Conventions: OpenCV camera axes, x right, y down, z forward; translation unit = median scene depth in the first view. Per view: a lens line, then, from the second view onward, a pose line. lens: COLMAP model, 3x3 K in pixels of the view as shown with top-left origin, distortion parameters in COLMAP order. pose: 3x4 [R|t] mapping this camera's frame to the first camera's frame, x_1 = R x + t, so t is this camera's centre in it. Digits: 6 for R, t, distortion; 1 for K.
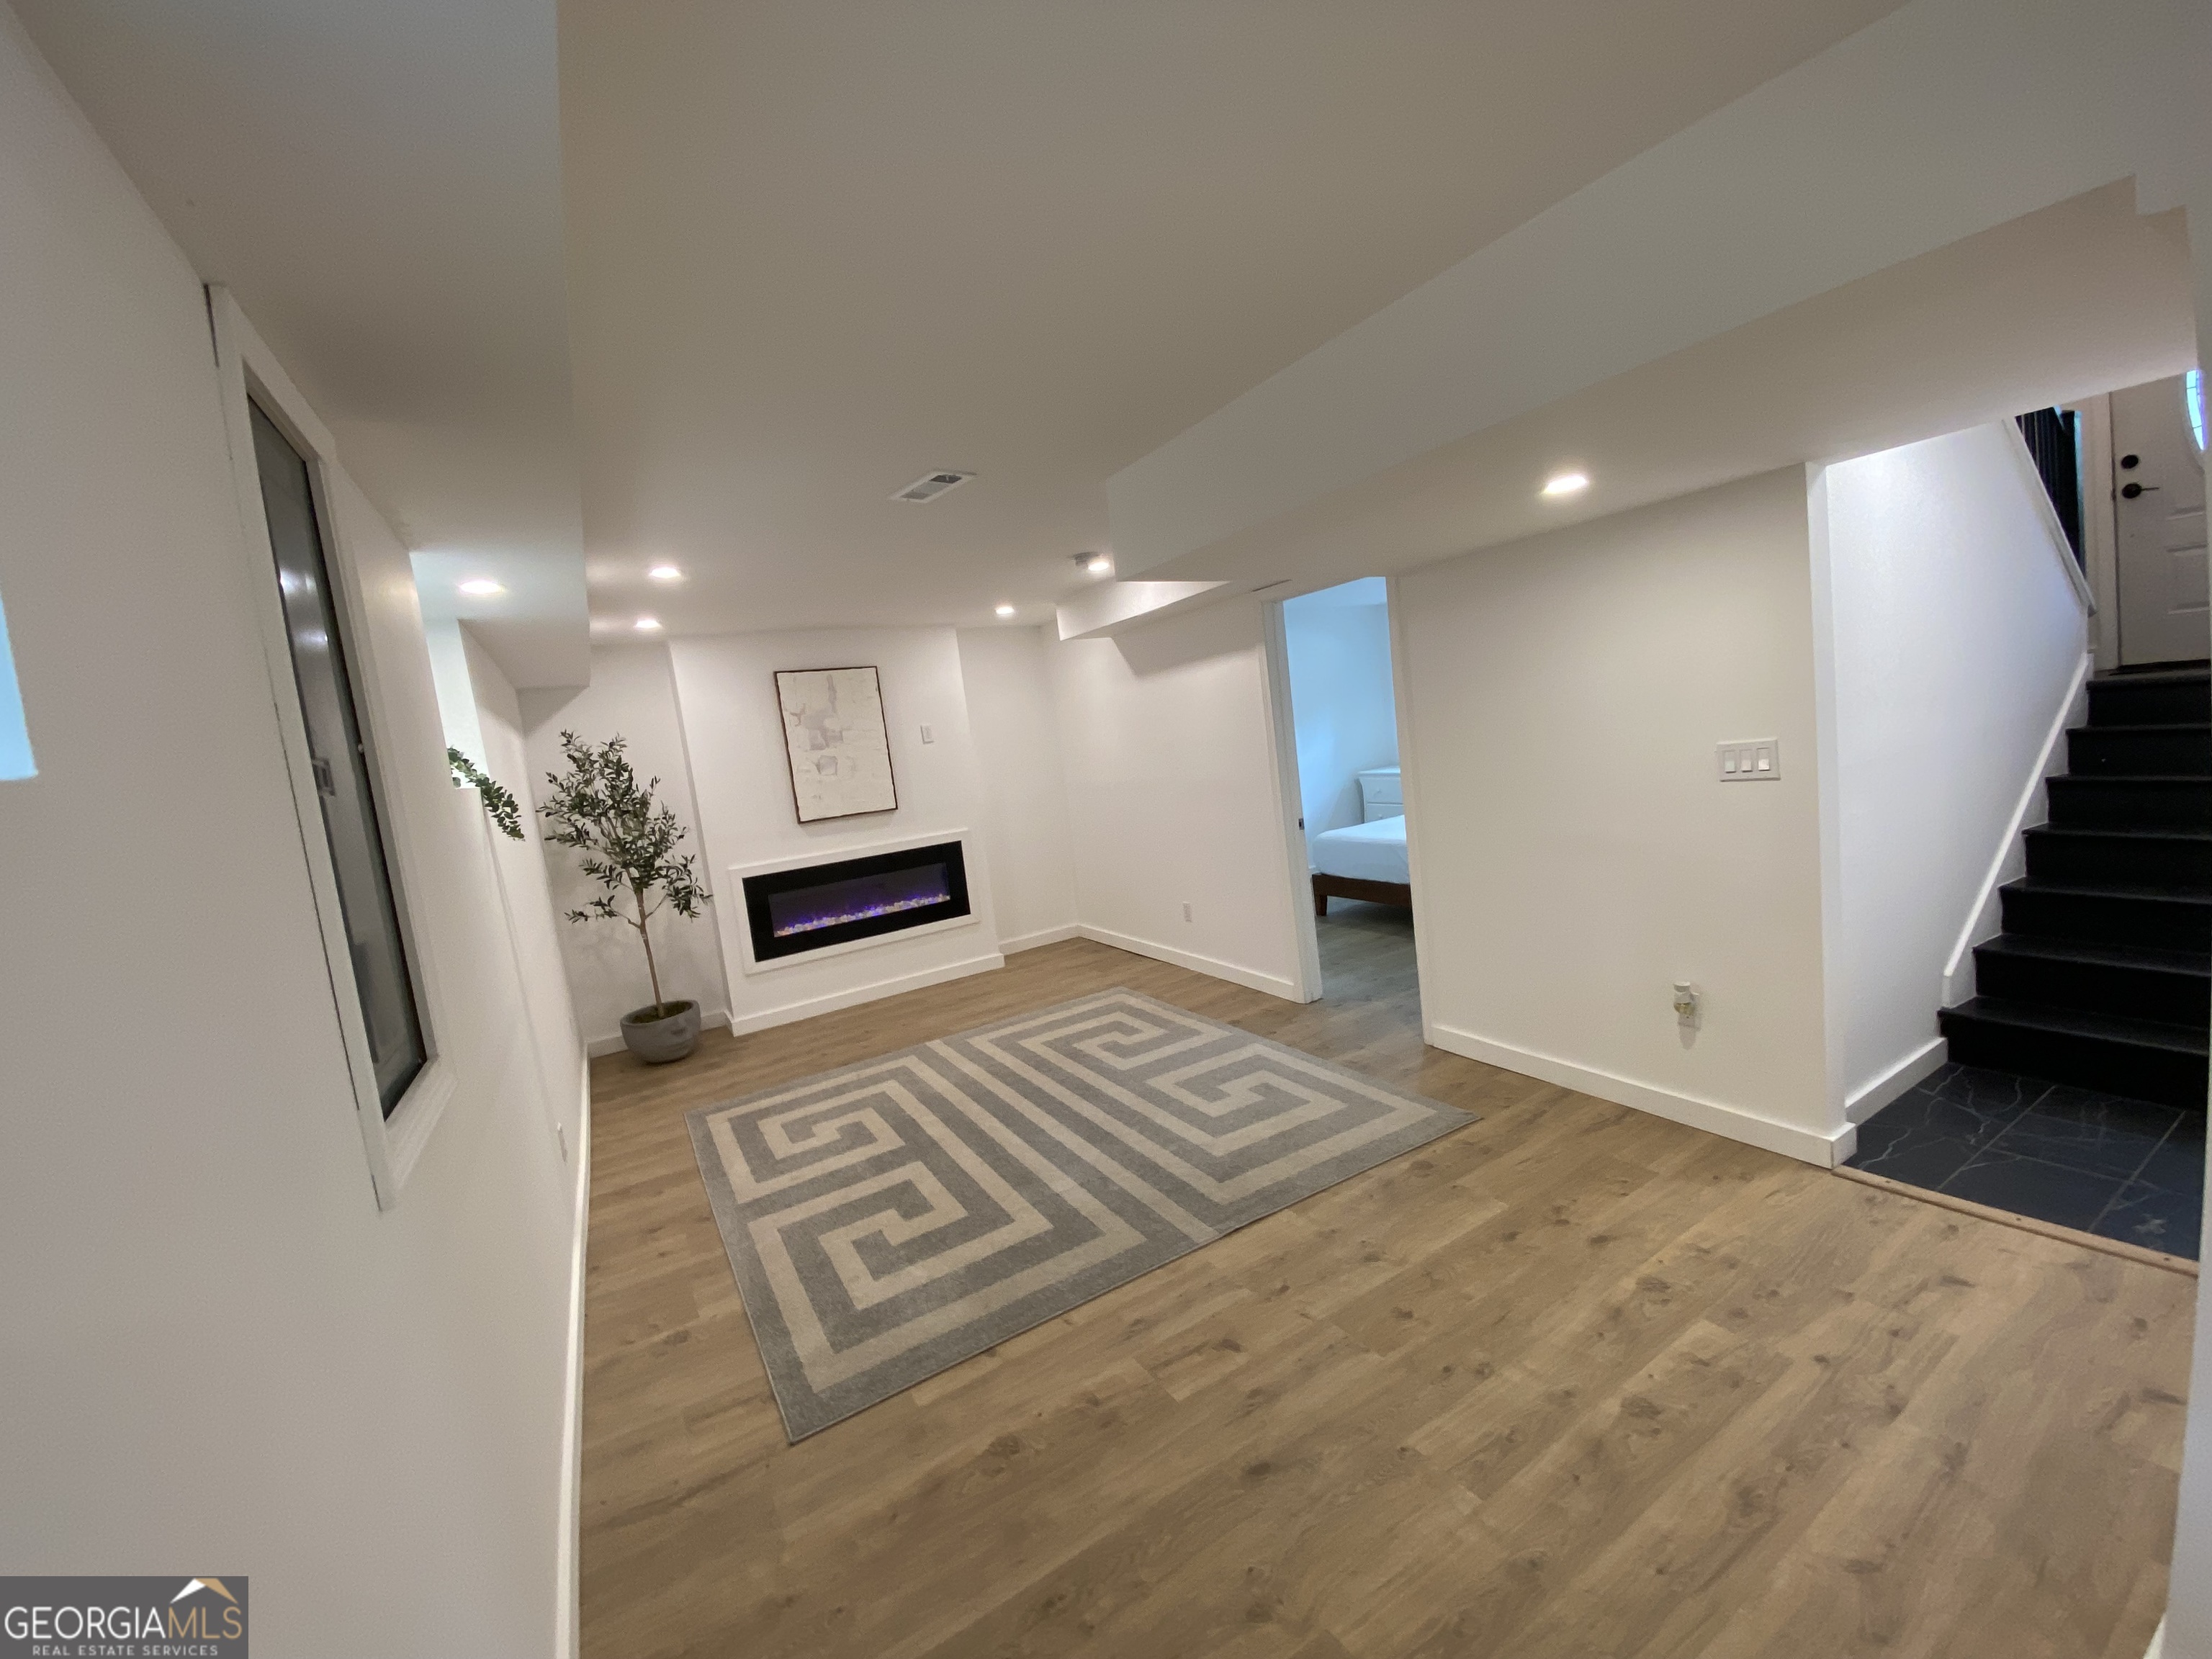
lens RADIAL K [[886.4, 0, 1123.0], [0, 886.4, 822.8], [0, 0, 1]] dist [0.031896, -0.022541]
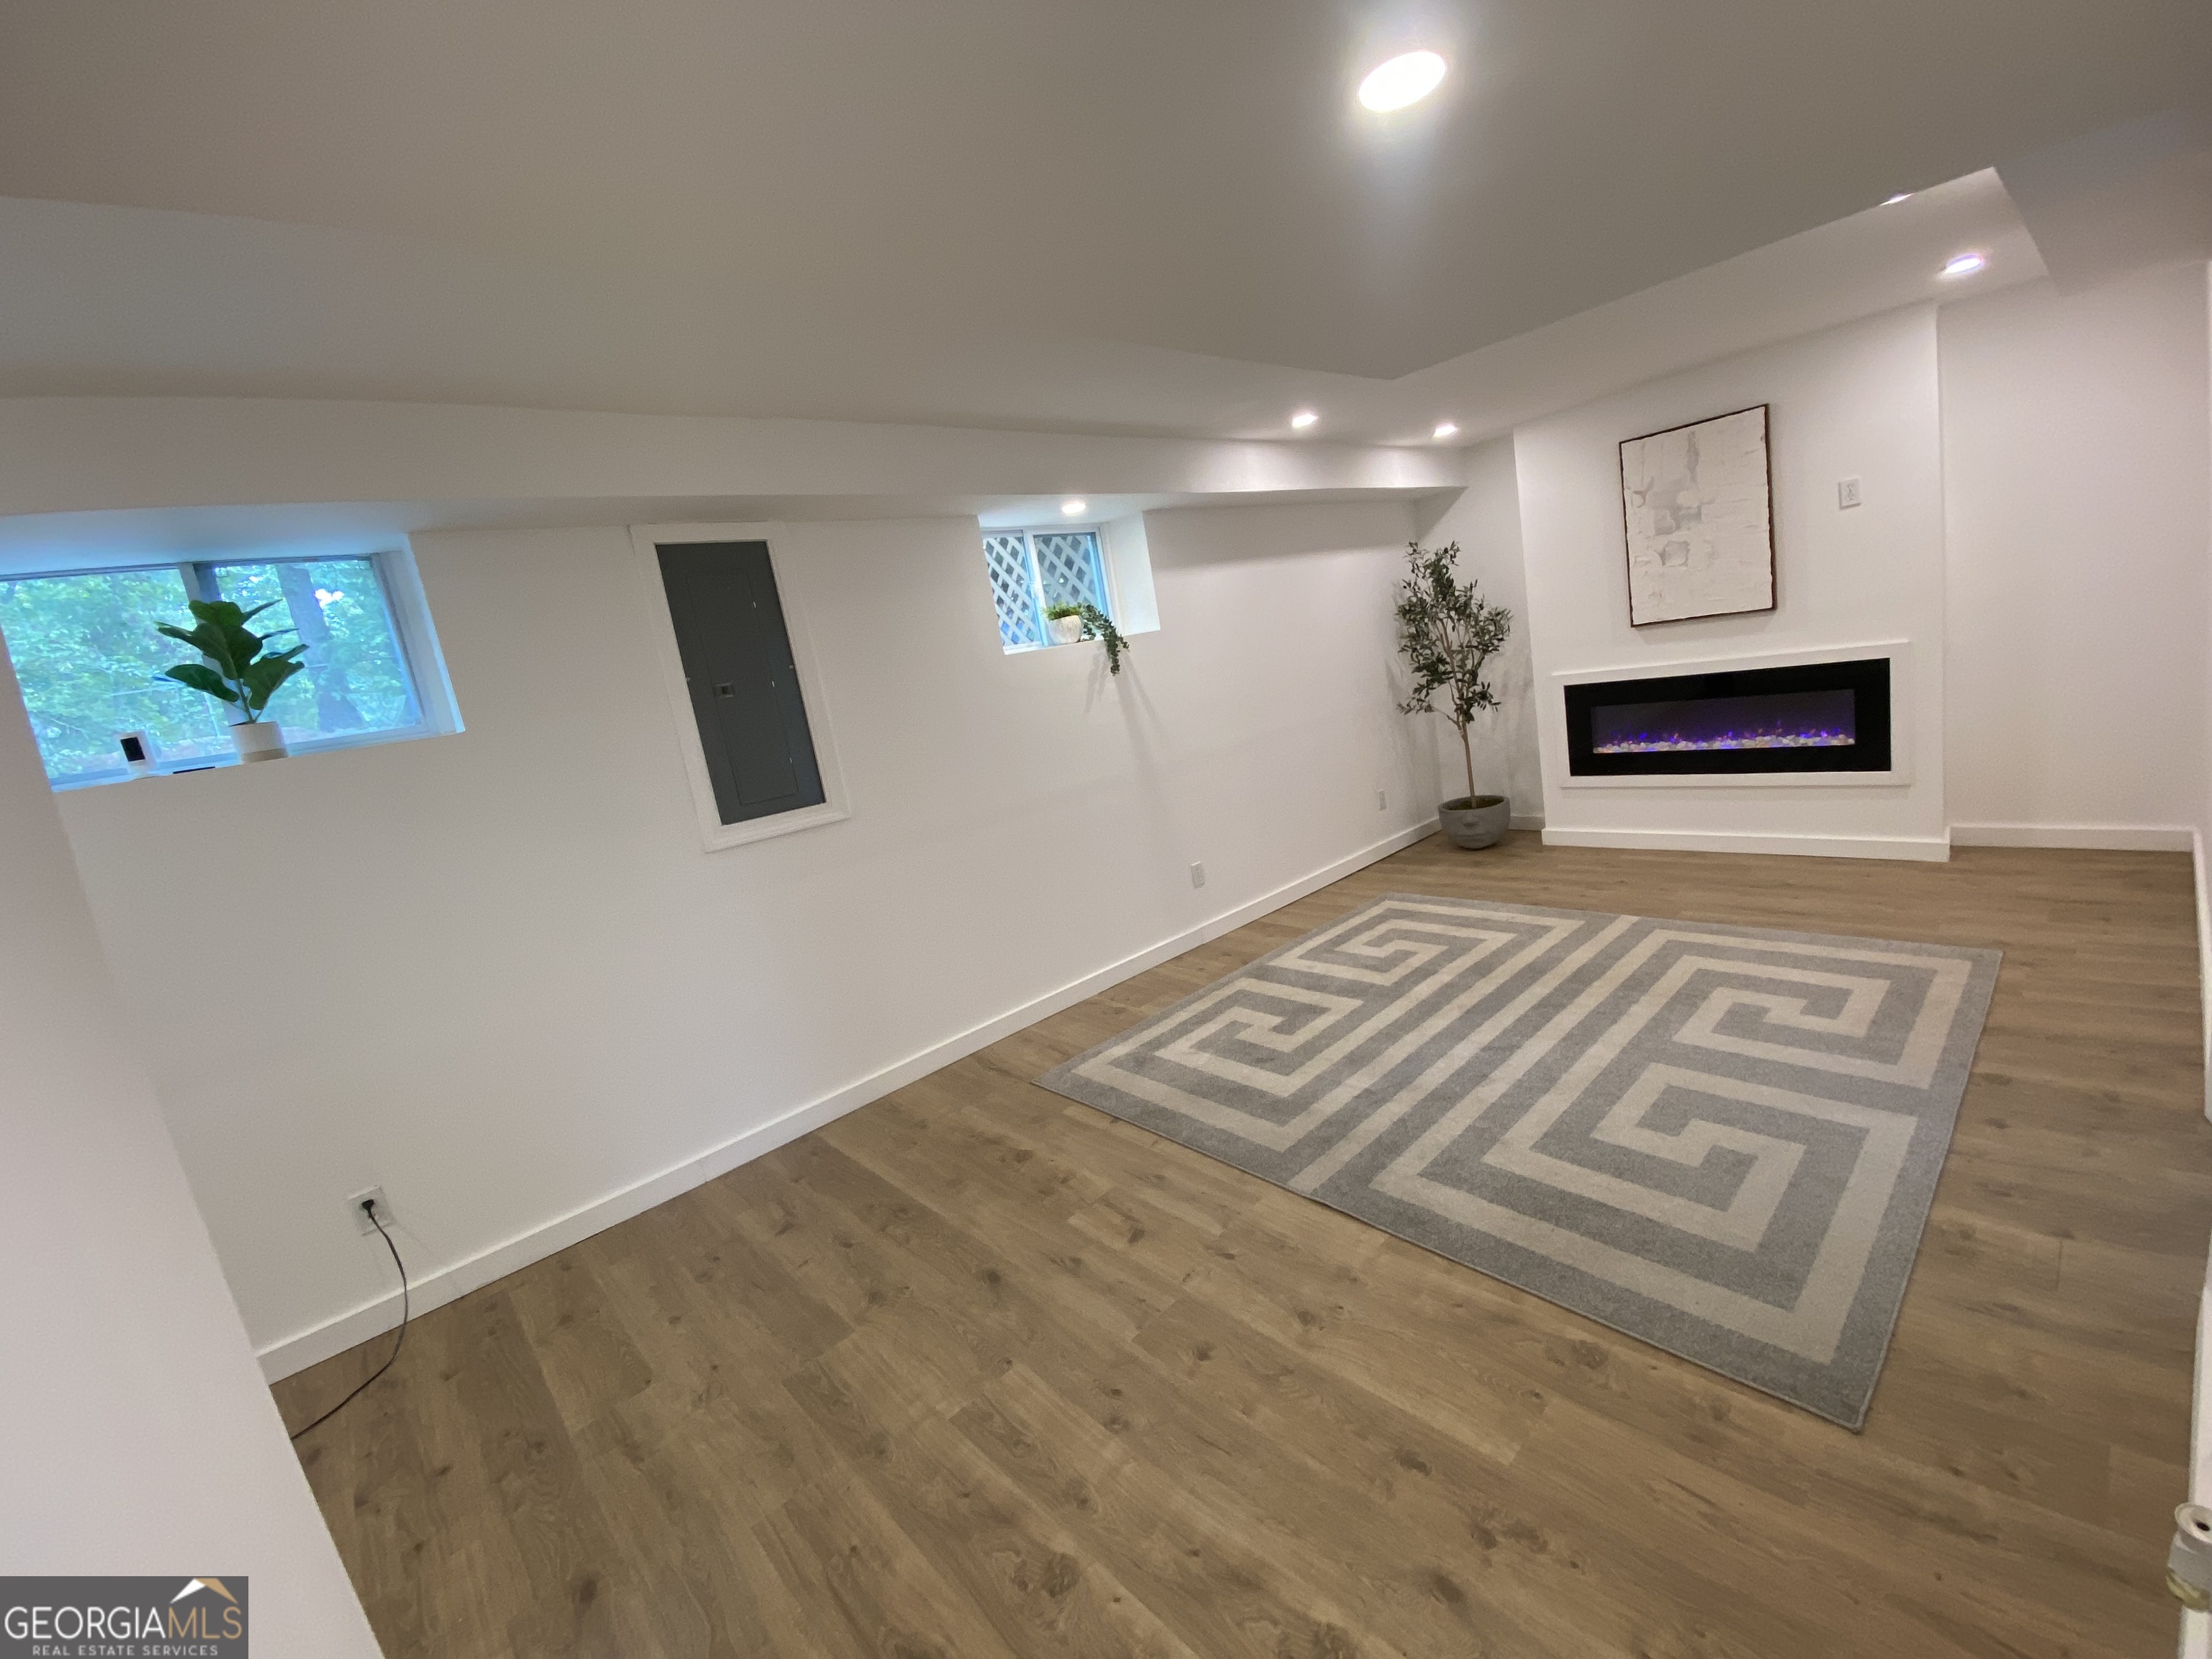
lens RADIAL K [[906.7, 0, 1092.7], [0, 906.7, 816.4], [0, 0, 1]] dist [0.032004, -0.025222]
pose [[0.203101, 0.250185, -0.946656, 0.511719], [0.032082, 0.964587, 0.261807, -0.088647], [0.978632, -0.083544, 0.187882, 0.403645]]
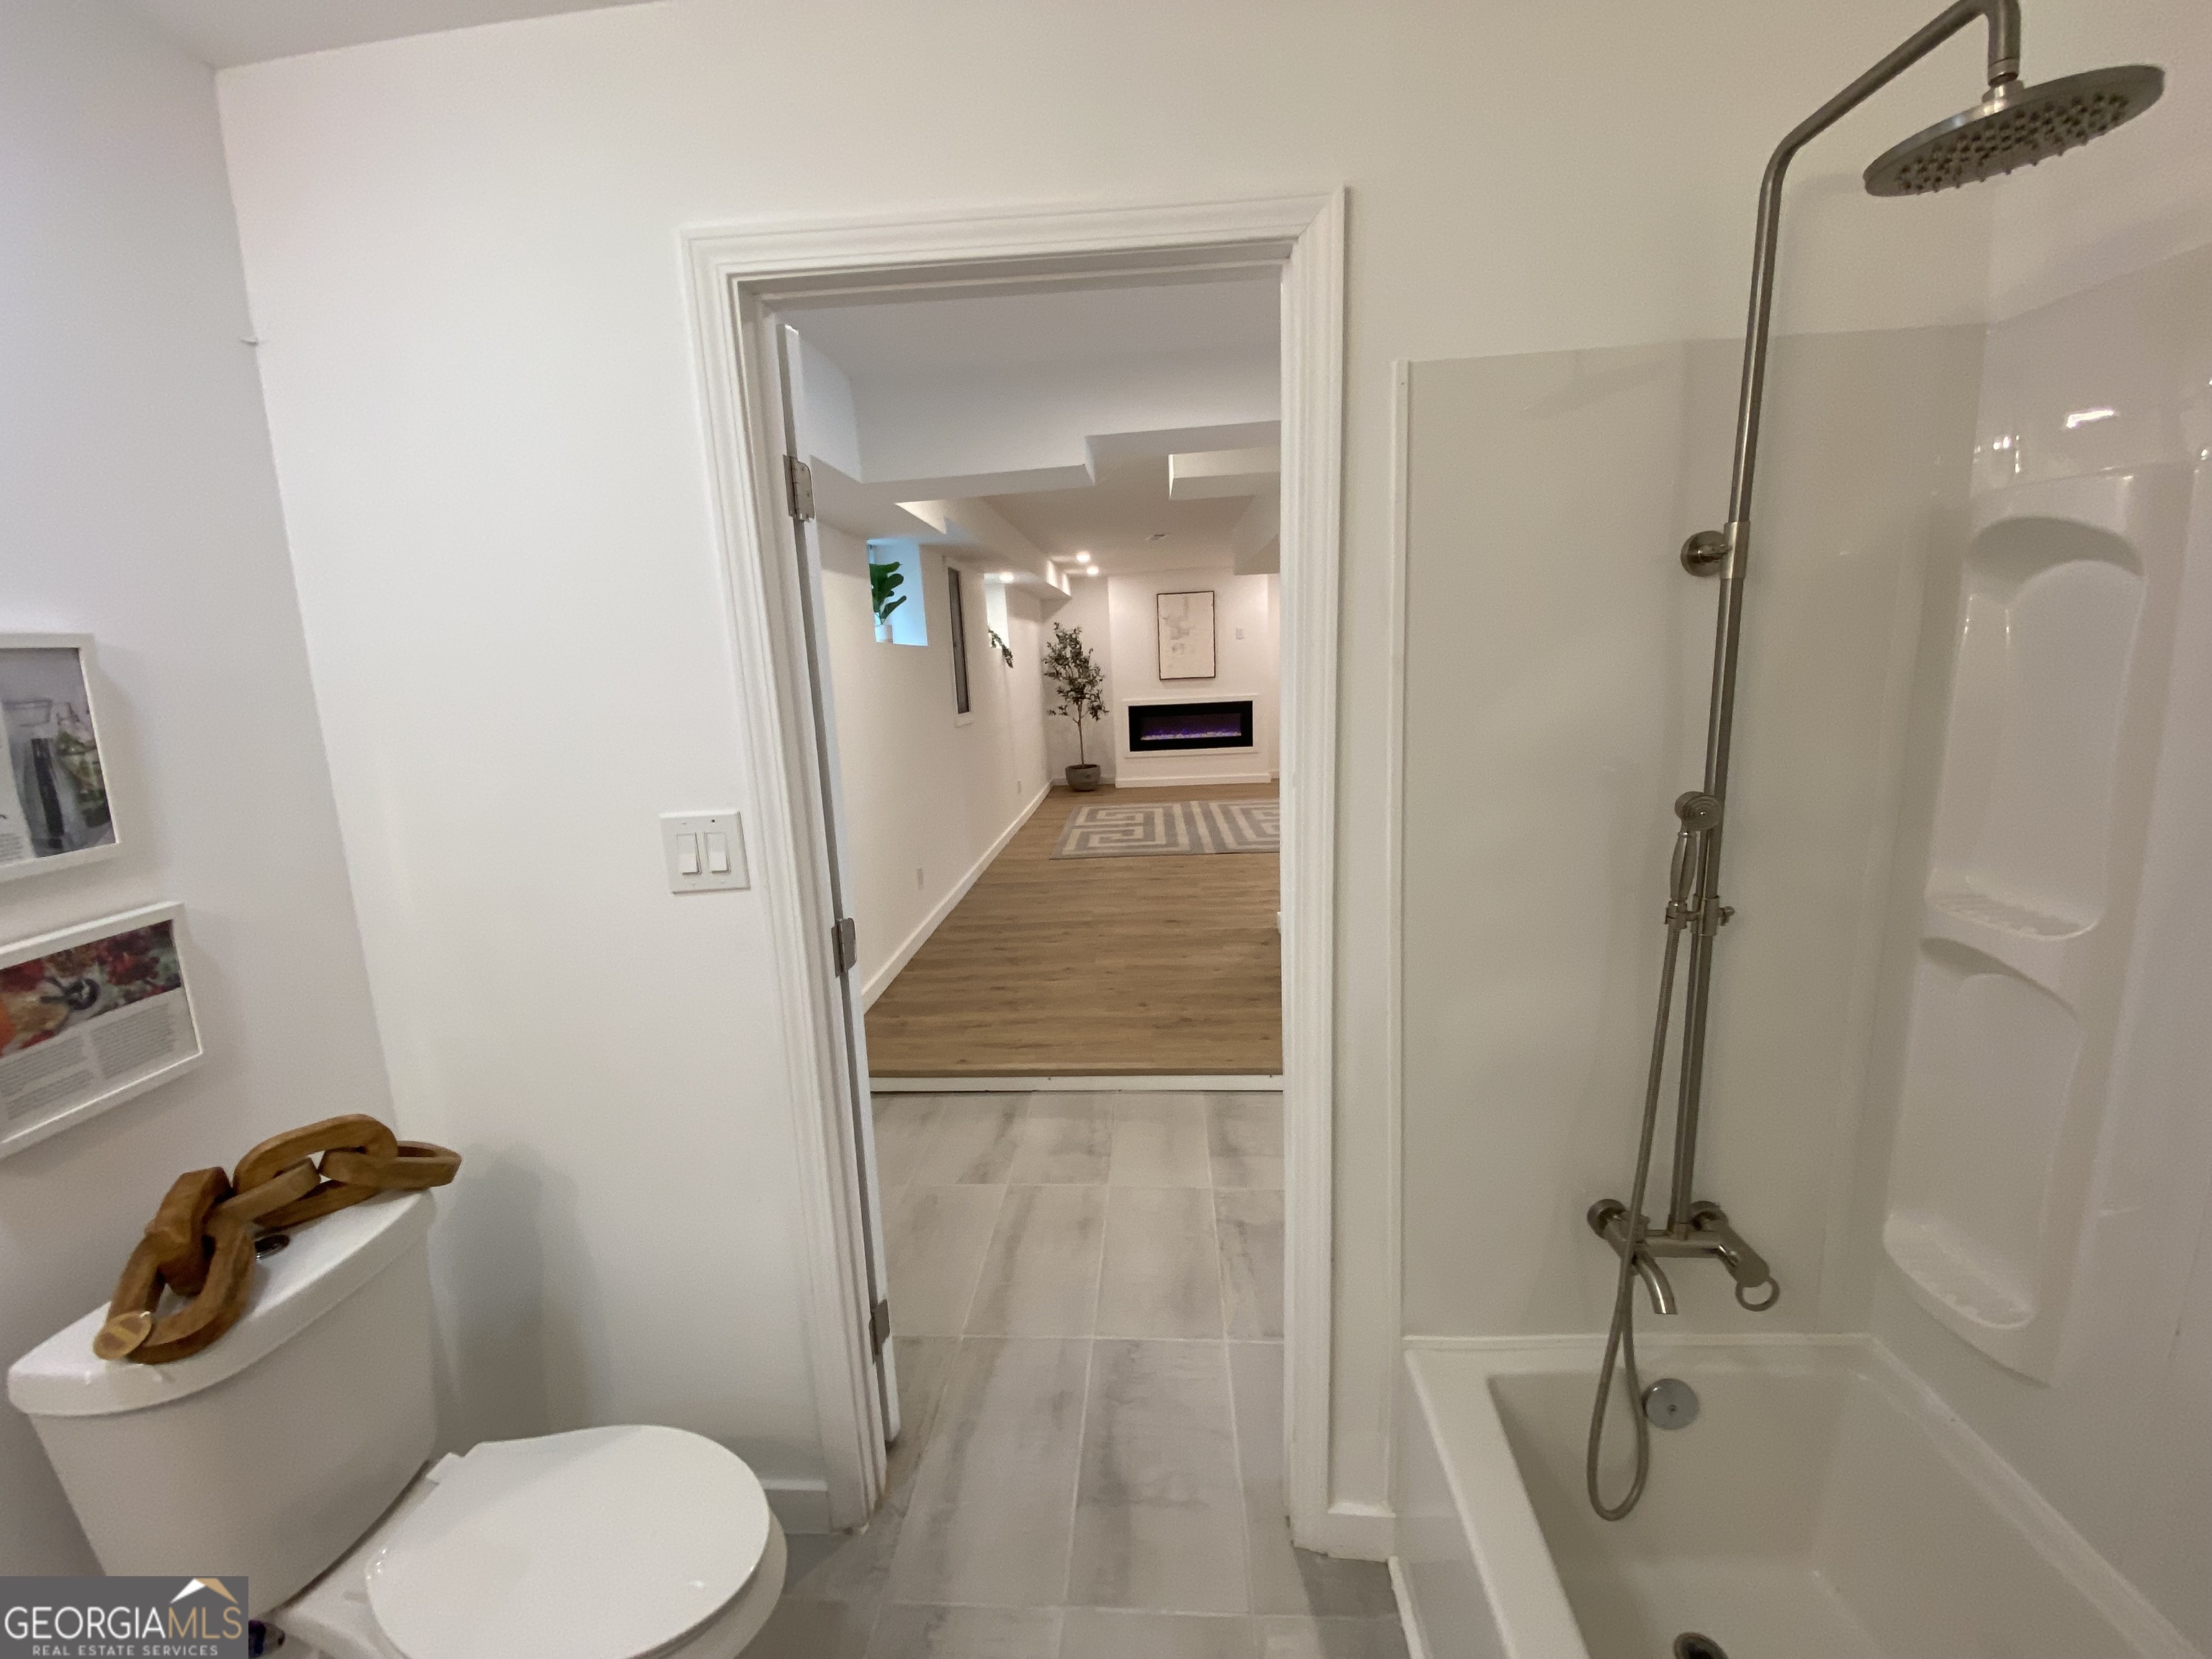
lens RADIAL K [[906.7, 0, 1092.7], [0, 906.7, 816.4], [0, 0, 1]] dist [0.032004, -0.025222]
pose [[0.820950, 0.177649, -0.542662, 0.730015], [-0.110150, 0.981791, 0.154768, 0.004099], [0.560275, -0.067283, 0.825570, -0.787052]]
